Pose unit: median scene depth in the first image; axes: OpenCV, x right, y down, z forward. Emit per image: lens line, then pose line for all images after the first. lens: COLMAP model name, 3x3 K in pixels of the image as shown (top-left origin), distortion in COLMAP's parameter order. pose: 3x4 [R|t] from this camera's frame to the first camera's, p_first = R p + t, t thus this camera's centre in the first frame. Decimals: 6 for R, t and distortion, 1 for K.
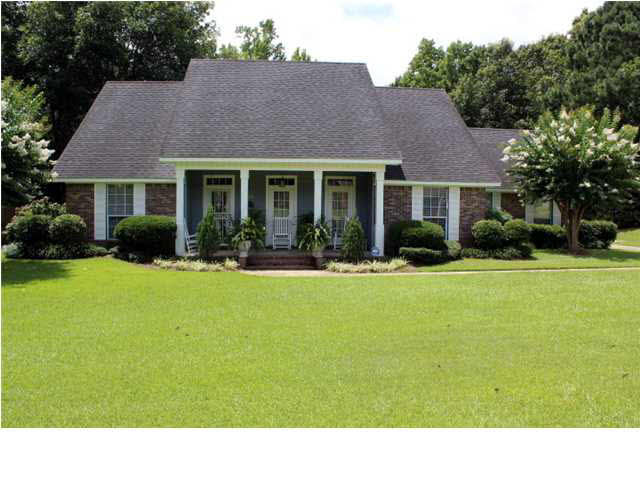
lens RADIAL K [[506.7, 0, 318.1], [0, 506.7, 238.6], [0, 0, 1]] dist [-0.111593, 0.034127]
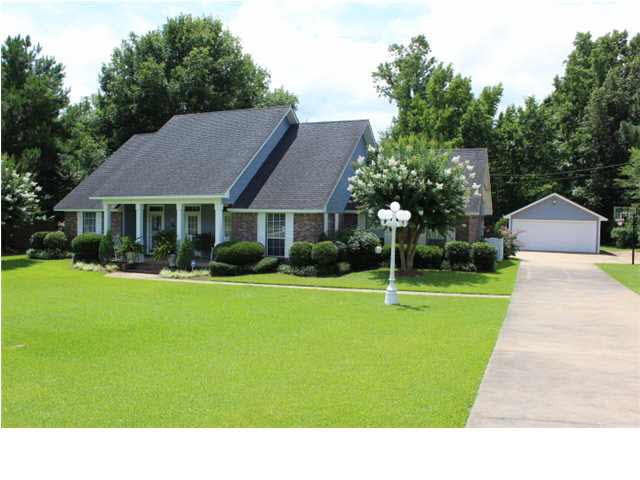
lens RADIAL K [[506.7, 0, 319.5], [0, 506.7, 241.8], [0, 0, 1]] dist [-0.111593, 0.034127]
pose [[0.890990, 0.025667, -0.453296, 0.928271], [-0.026857, 0.999632, 0.003813, -0.042802], [0.453227, 0.008777, 0.891352, -0.050418]]
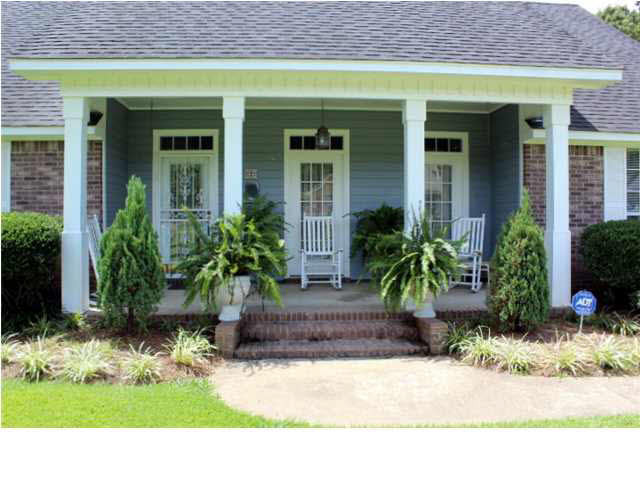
lens RADIAL K [[506.7, 0, 322.1], [0, 506.7, 238.1], [0, 0, 1]] dist [-0.111593, 0.034127]
pose [[0.999852, -0.008579, -0.014931, -0.066279], [0.008374, 0.999870, -0.013749, -0.016891], [0.015047, 0.013622, 0.999794, 0.573902]]
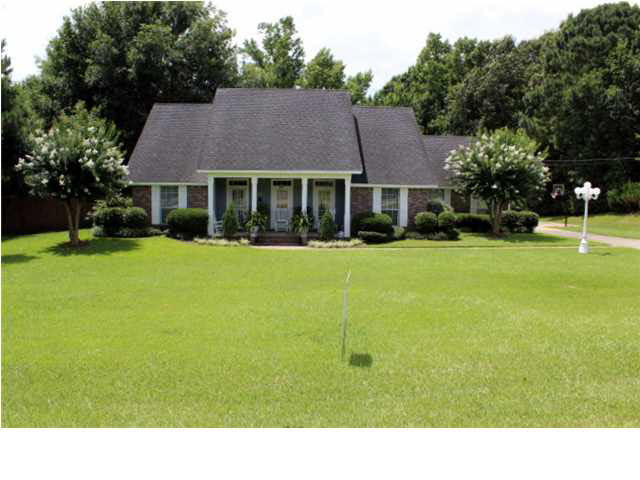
lens RADIAL K [[506.7, 0, 319.1], [0, 506.7, 236.4], [0, 0, 1]] dist [-0.111593, 0.034127]
pose [[0.998820, 0.008168, -0.047871, 0.108155], [-0.006375, 0.999277, 0.037488, -0.020184], [0.048142, -0.037139, 0.998150, -0.439276]]
